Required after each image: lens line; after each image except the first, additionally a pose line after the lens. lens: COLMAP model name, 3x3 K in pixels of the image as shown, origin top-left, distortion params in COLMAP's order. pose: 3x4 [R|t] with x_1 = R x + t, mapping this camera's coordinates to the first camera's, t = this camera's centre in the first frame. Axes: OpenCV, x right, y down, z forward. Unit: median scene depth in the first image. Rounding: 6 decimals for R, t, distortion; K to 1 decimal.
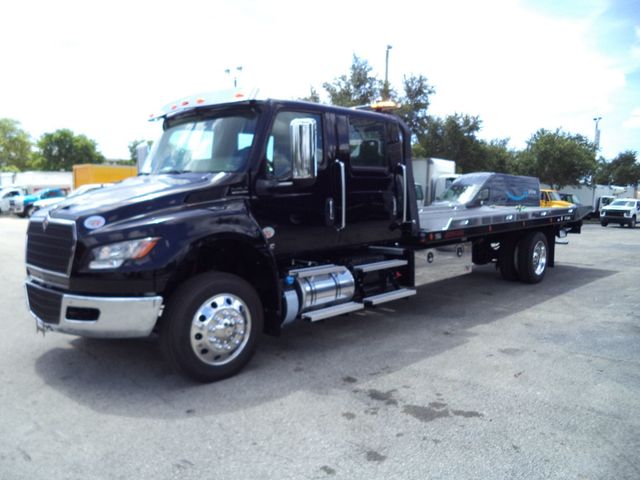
lens RADIAL K [[524.7, 0, 321.9], [0, 524.7, 242.8], [0, 0, 1]] dist [-0.016768, -0.006156]
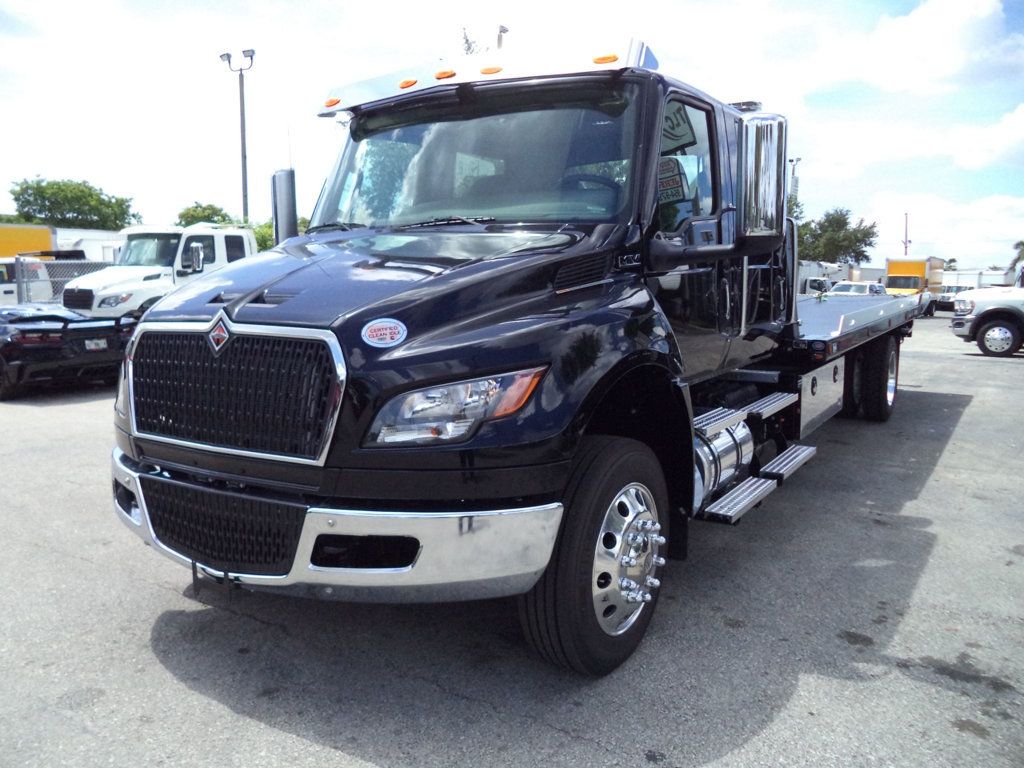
lens RADIAL K [[841.9, 0, 512.0], [0, 841.9, 384.0], [0, 0, 1]] dist [-0.014955, 0.008331]
pose [[0.981009, -0.027080, 0.192063, -0.425180], [0.020389, 0.999117, 0.036727, -0.019270], [-0.192888, -0.032113, 0.980695, 0.285787]]
